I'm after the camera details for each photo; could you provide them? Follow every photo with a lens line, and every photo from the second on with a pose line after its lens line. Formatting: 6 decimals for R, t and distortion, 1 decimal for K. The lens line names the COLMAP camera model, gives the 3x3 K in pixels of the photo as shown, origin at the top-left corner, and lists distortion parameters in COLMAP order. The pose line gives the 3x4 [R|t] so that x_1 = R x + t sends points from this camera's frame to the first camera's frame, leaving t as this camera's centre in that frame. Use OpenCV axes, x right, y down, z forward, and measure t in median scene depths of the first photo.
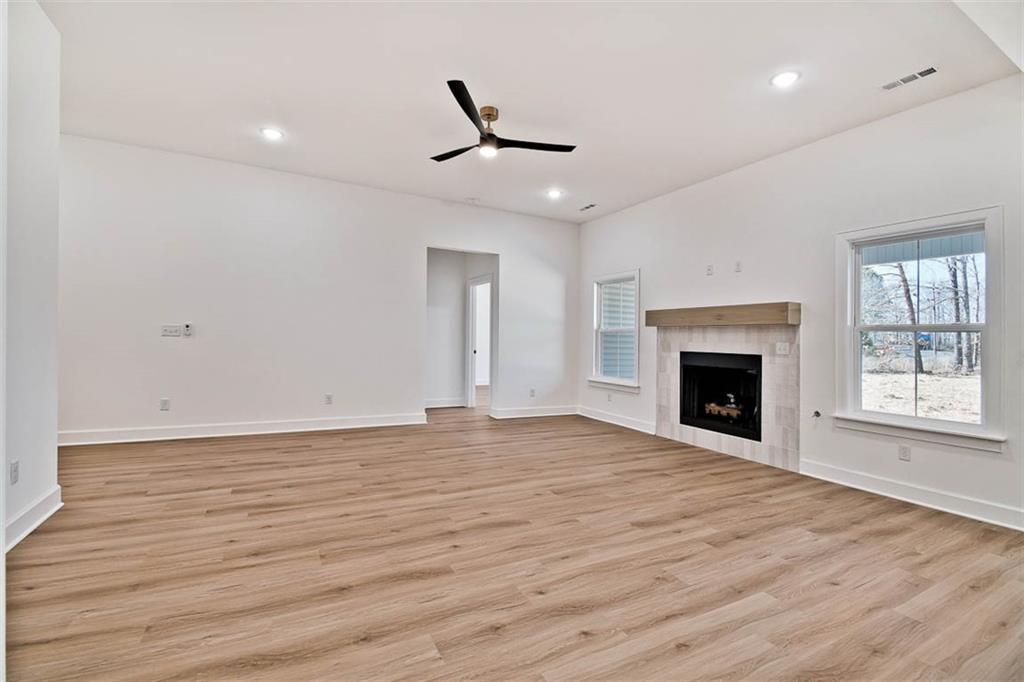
lens RADIAL K [[461.9, 0, 511.8], [0, 461.9, 340.4], [0, 0, 1]] dist [0.002883, 0.000007]
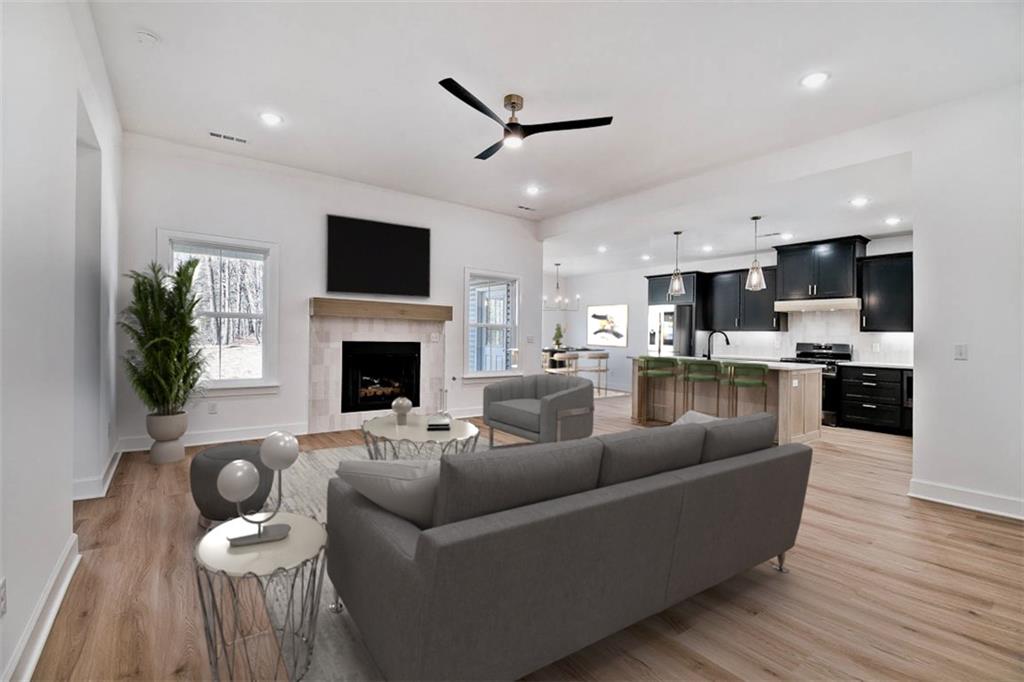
lens RADIAL K [[461.9, 0, 511.6], [0, 461.9, 338.5], [0, 0, 1]] dist [0.002883, 0.000007]
pose [[-0.158213, -0.027656, 0.987018, -0.725881], [-0.018179, 0.999520, 0.025092, -0.015095], [-0.987238, -0.013973, -0.158640, 0.842384]]
